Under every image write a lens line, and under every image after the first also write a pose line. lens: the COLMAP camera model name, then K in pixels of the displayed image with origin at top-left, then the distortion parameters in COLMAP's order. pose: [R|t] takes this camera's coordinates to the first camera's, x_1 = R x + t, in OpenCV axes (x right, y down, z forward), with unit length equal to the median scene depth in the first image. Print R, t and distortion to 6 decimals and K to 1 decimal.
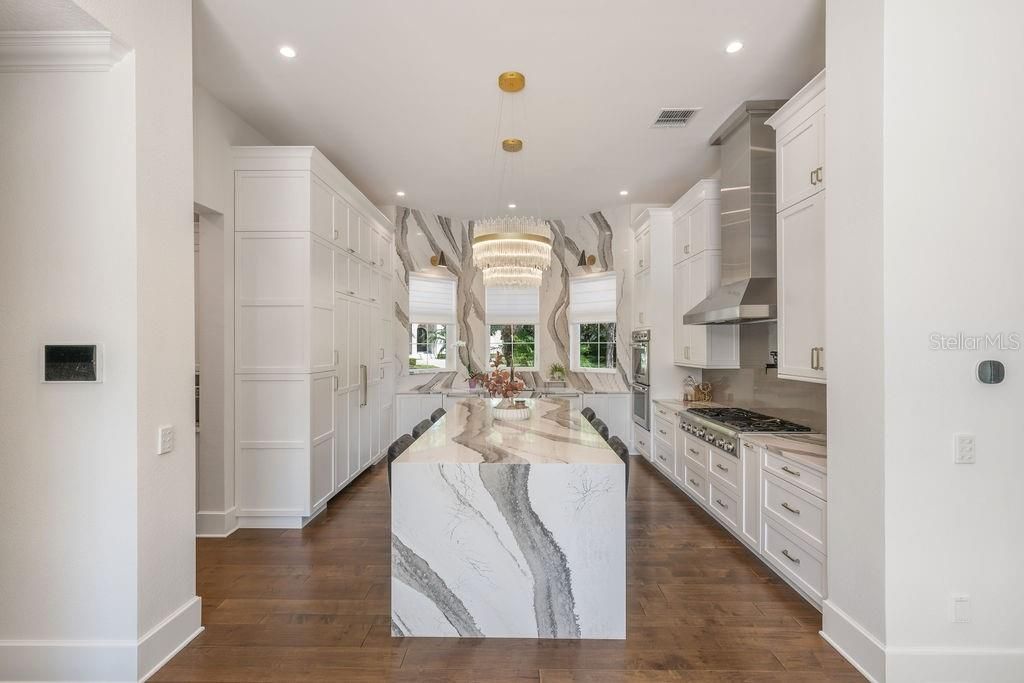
lens RADIAL K [[463.9, 0, 513.7], [0, 463.9, 352.3], [0, 0, 1]] dist [0.000395, 0.000037]
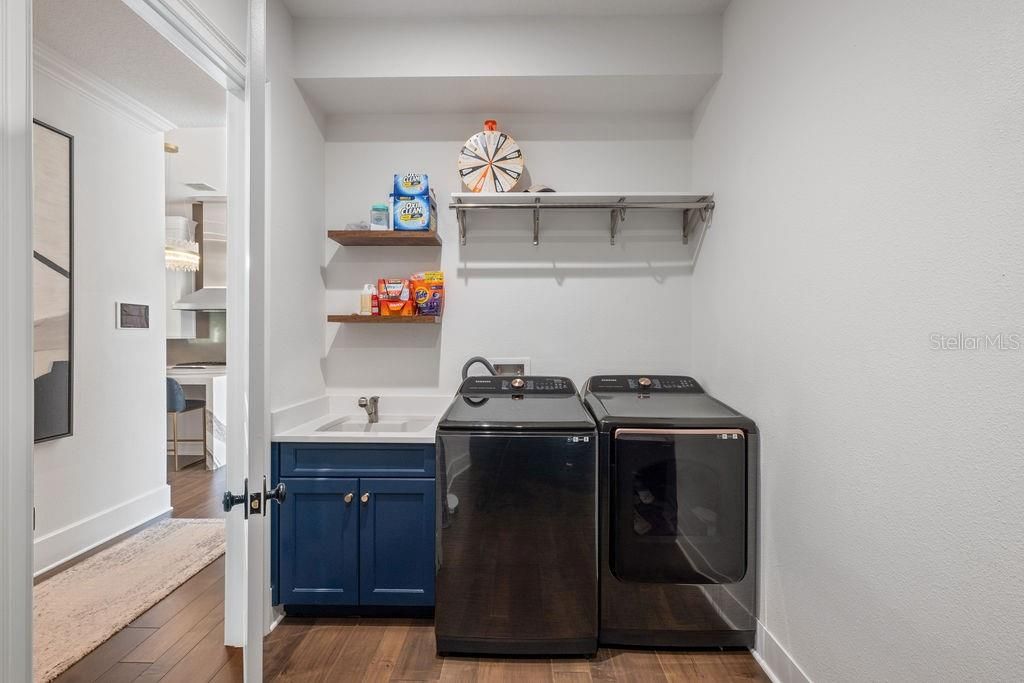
lens RADIAL K [[475.8, 0, 512.0], [0, 475.8, 341.5], [0, 0, 1]] dist [0.000532, -0.000053]
pose [[0.014315, -0.003684, 0.999891, -2.173305], [0.015769, 0.999870, 0.003458, 0.105070], [-0.999773, 0.015718, 0.014371, -0.243438]]
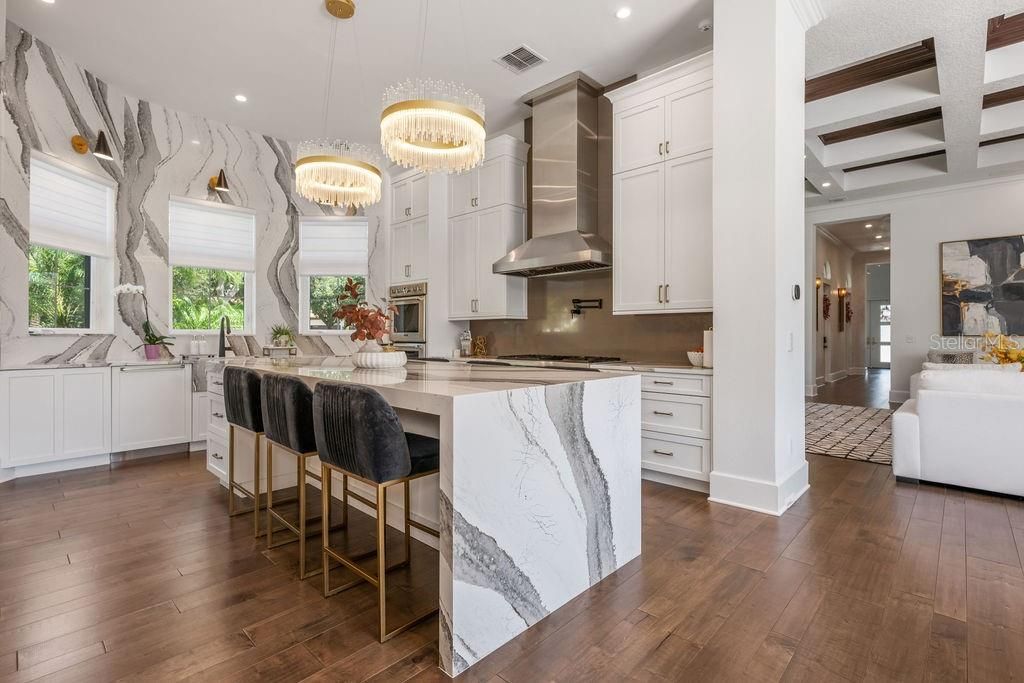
lens RADIAL K [[475.8, 0, 512.0], [0, 475.8, 341.5], [0, 0, 1]] dist [0.000532, -0.000053]
pose [[0.676364, -0.005986, 0.736543, -0.675357], [0.010187, 0.999947, -0.001228, 0.165899], [-0.736497, 0.008334, 0.676390, 0.510120]]
